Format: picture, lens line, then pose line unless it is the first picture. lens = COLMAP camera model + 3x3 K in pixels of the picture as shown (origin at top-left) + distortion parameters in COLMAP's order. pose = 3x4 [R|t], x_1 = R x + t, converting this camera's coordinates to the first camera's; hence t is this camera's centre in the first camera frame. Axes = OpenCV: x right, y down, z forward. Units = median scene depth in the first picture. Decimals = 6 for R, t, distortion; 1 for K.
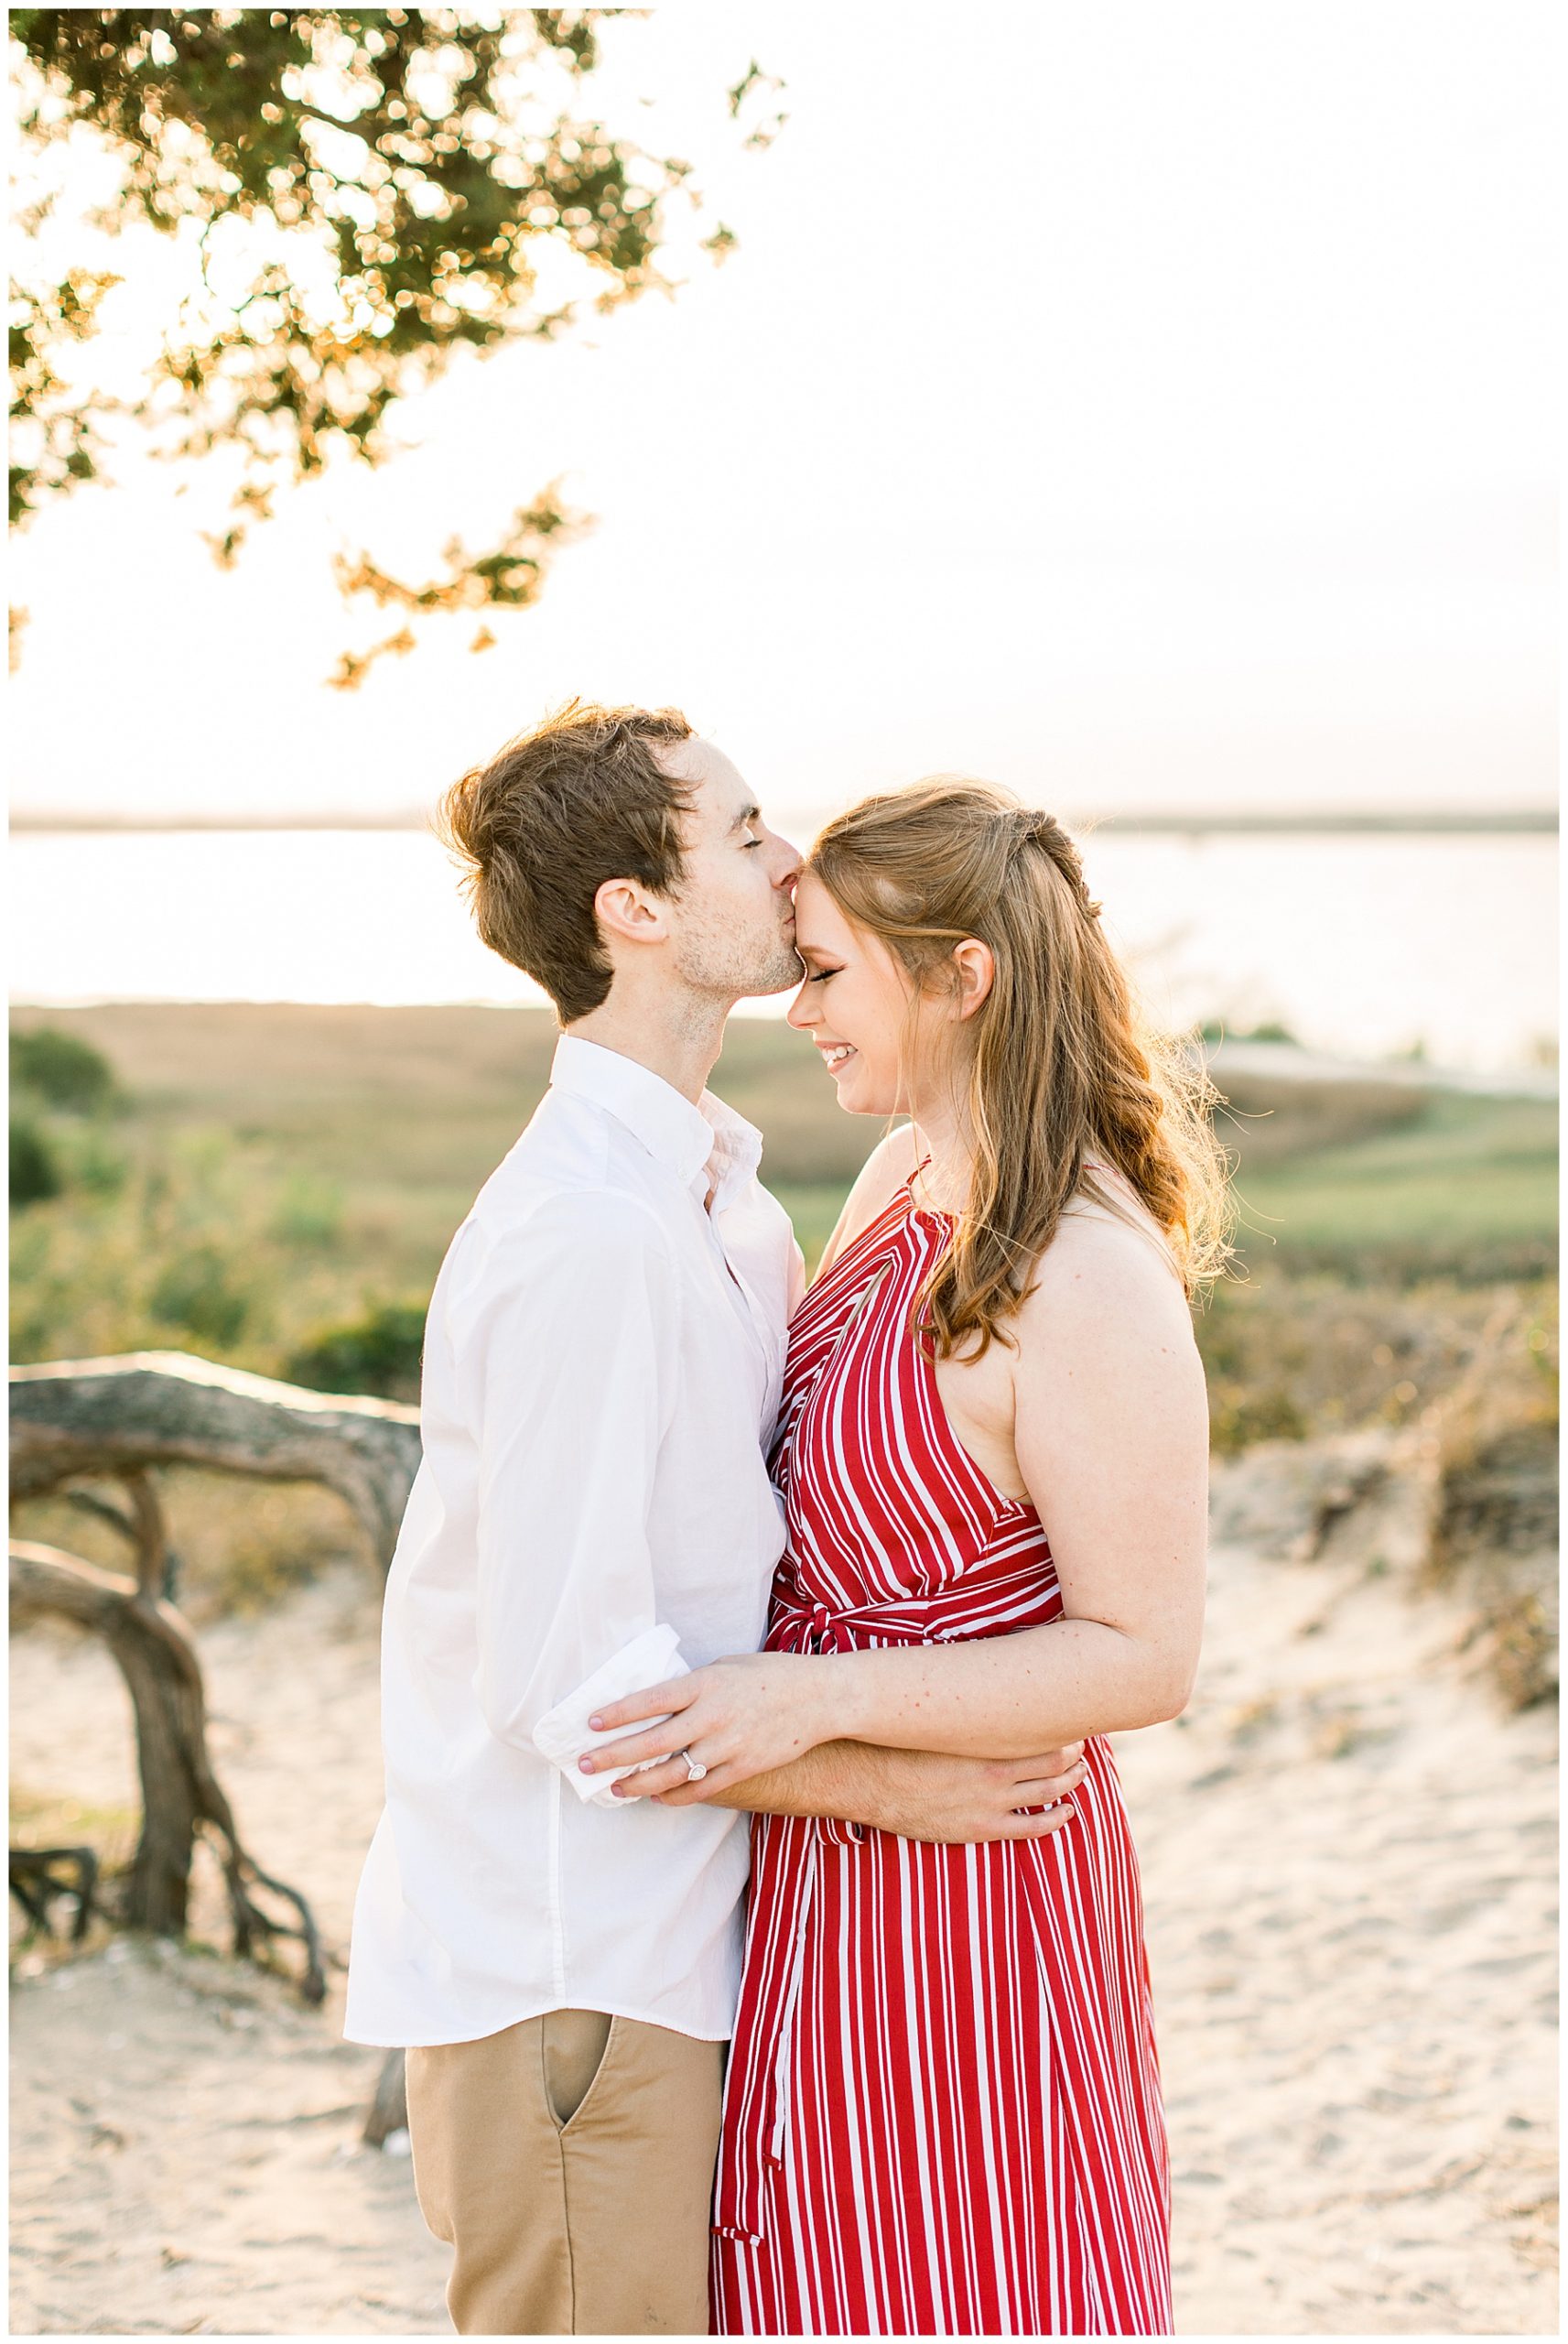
lens RADIAL K [[3984.3, 0, 796.2], [0, 3984.3, 1129.8], [0, 0, 1]] dist [0.125374, 0.000000]
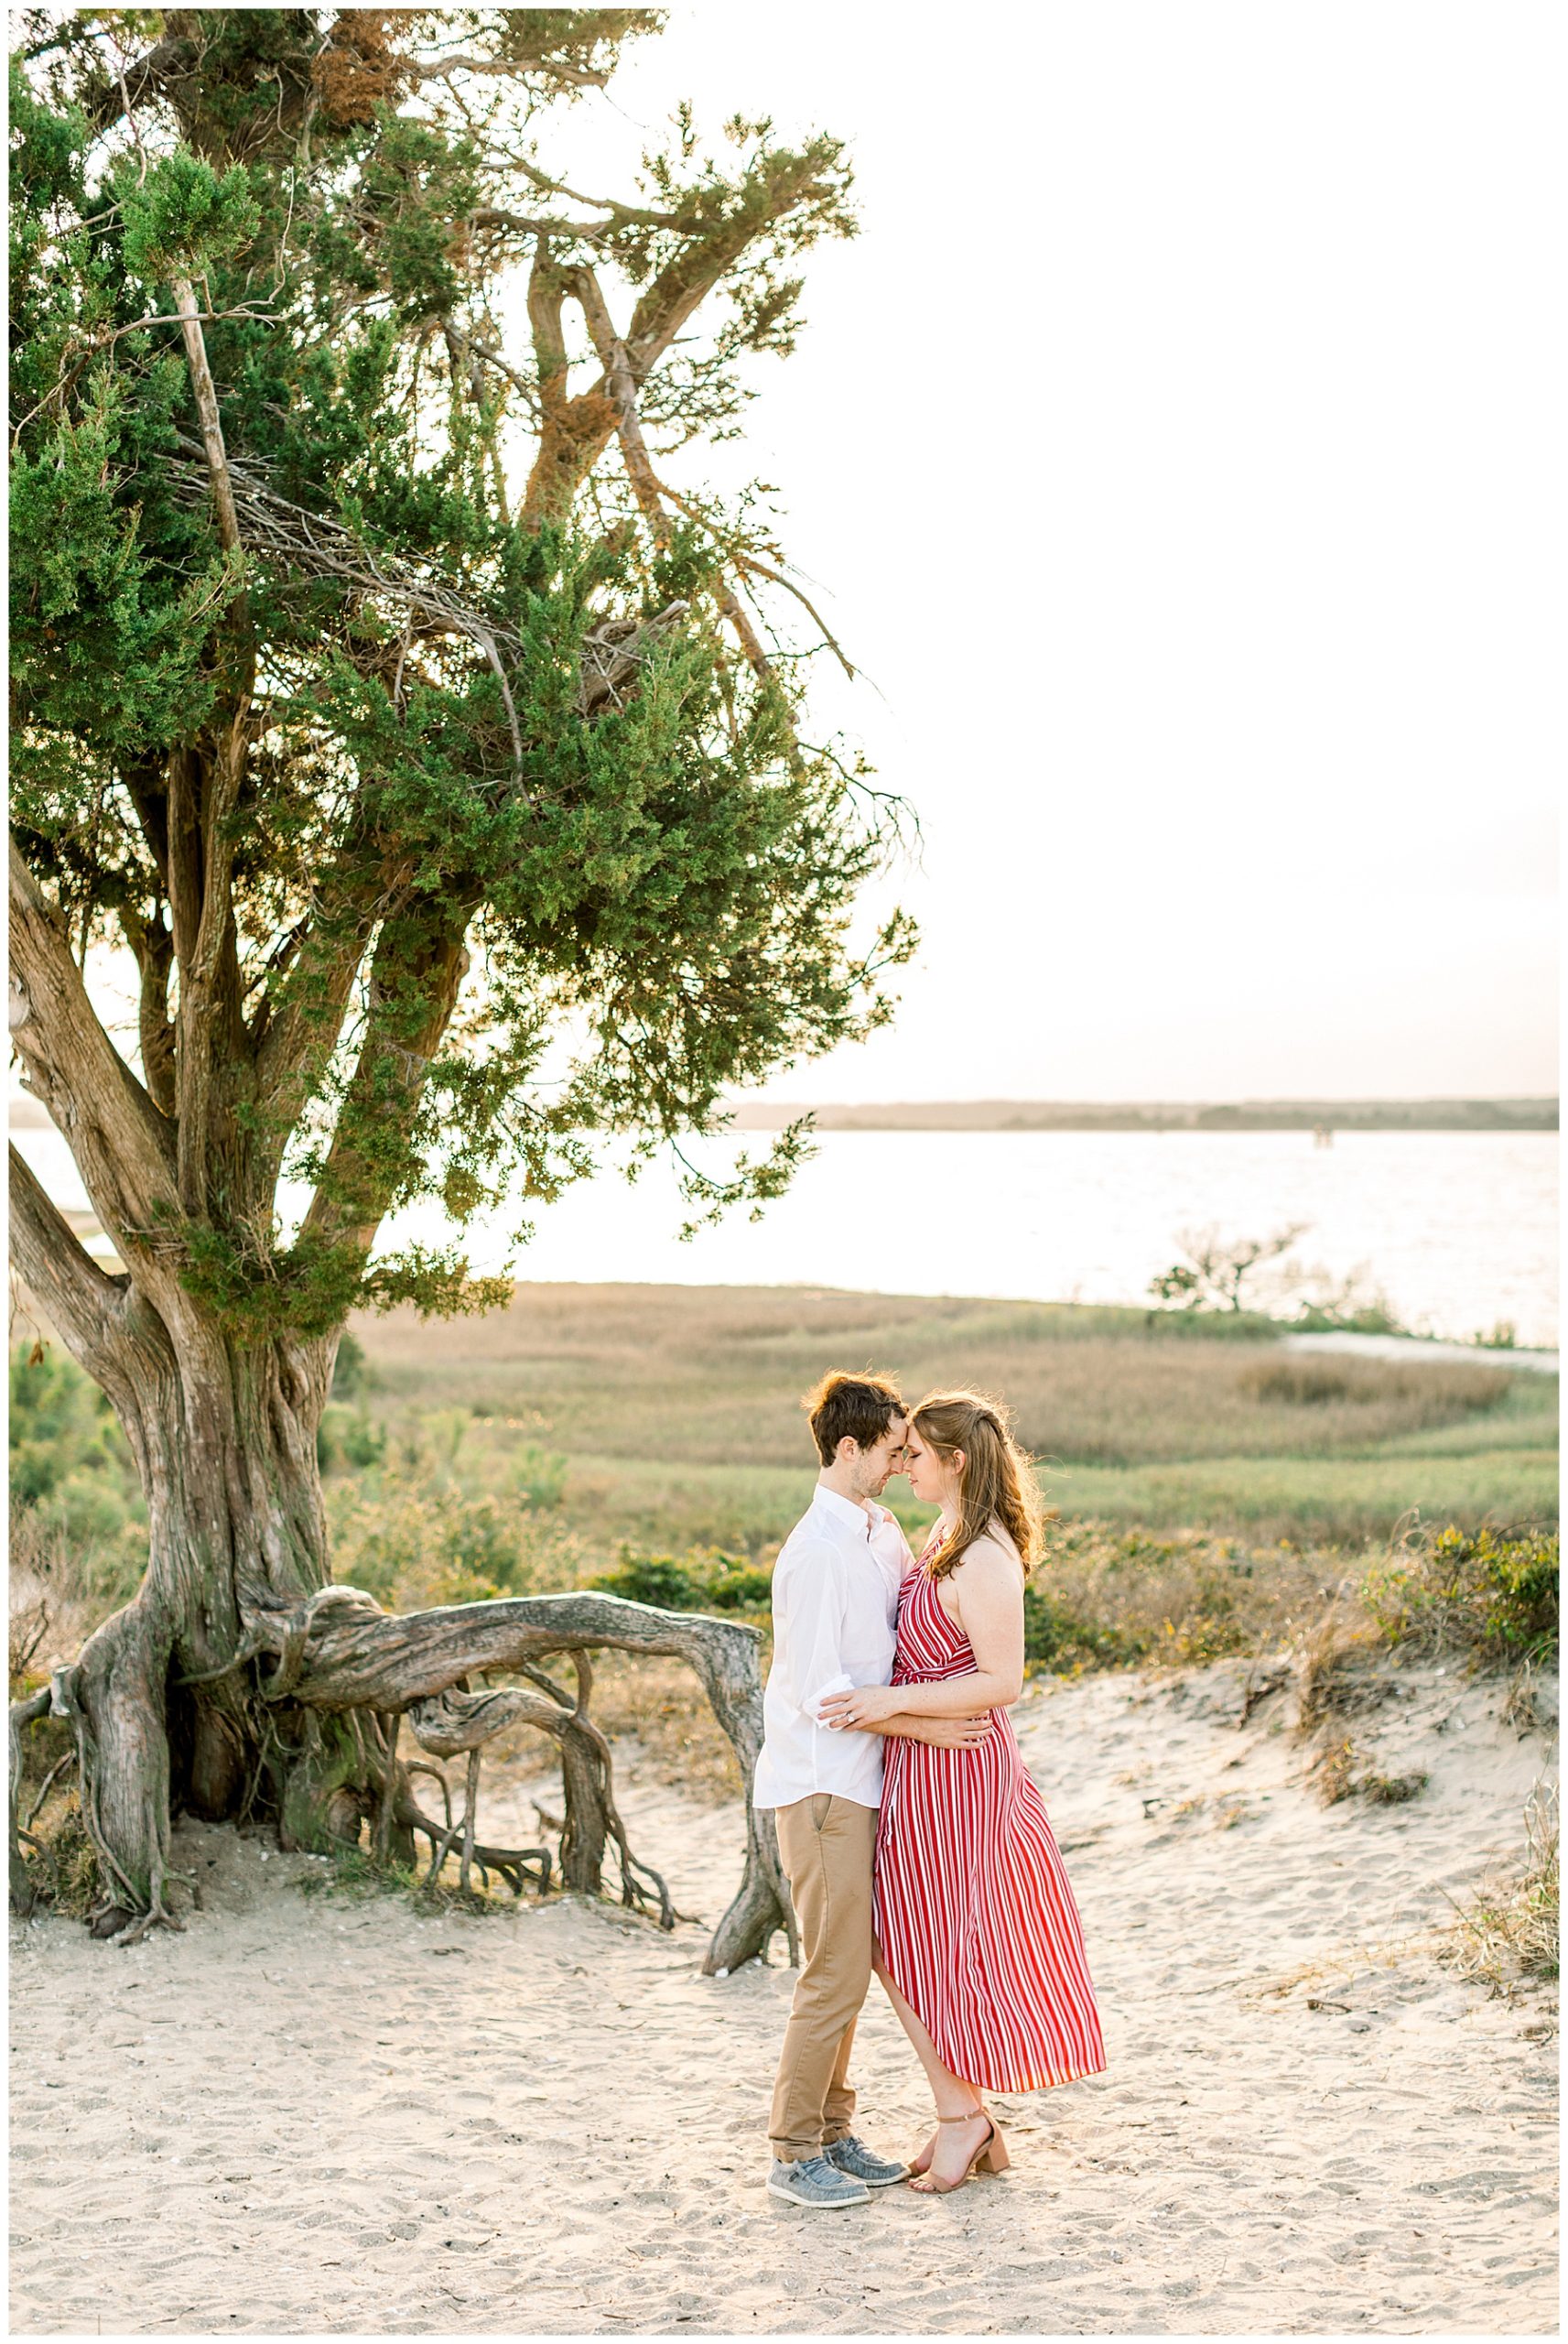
lens RADIAL K [[3984.3, 0, 693.3], [0, 3984.3, 1154.5], [0, 0, 1]] dist [0.125374, 0.000000]
pose [[0.997722, 0.001629, -0.067444, 0.022155], [-0.005415, 0.998417, -0.055982, -0.047472], [0.067246, 0.056220, 0.996151, -0.954736]]
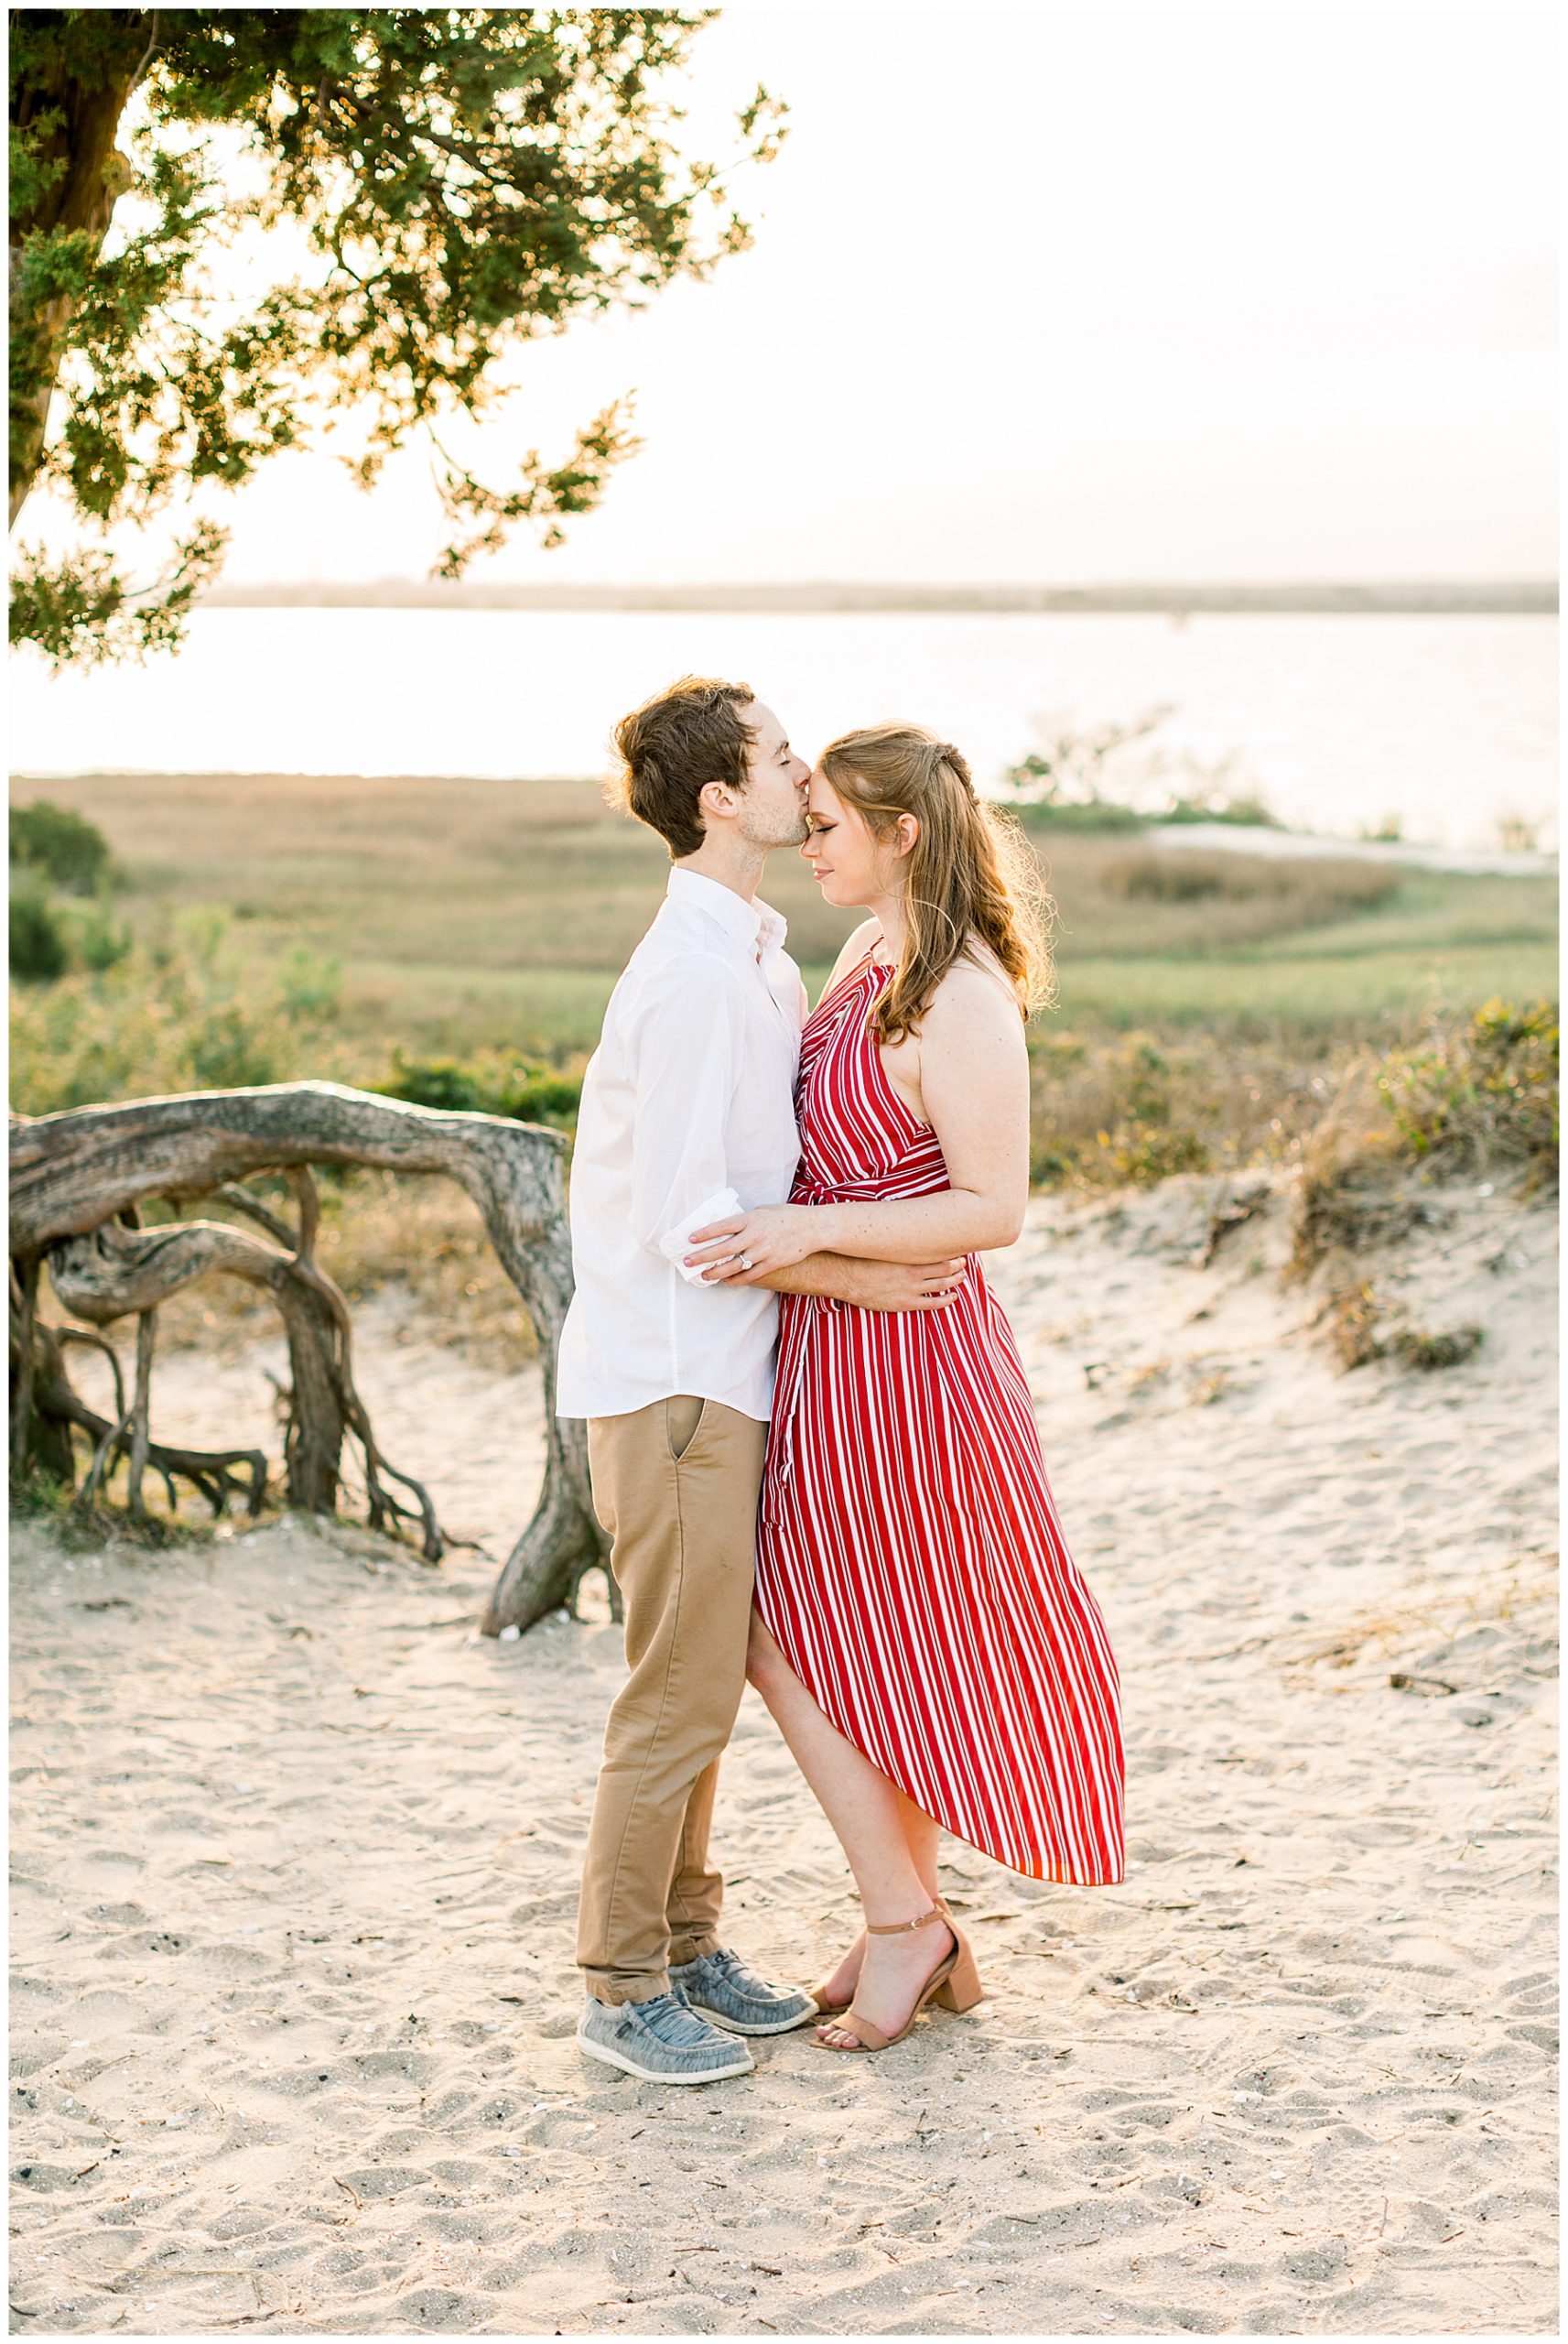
lens RADIAL K [[4128.5, 0, 786.1], [0, 4128.5, 1178.5], [0, 0, 1]] dist [0.061262, 0.000000]
pose [[0.999989, 0.003402, 0.003365, -0.006477], [-0.003616, 0.997815, 0.065969, -0.002901], [-0.003133, -0.065981, 0.997816, -0.383602]]
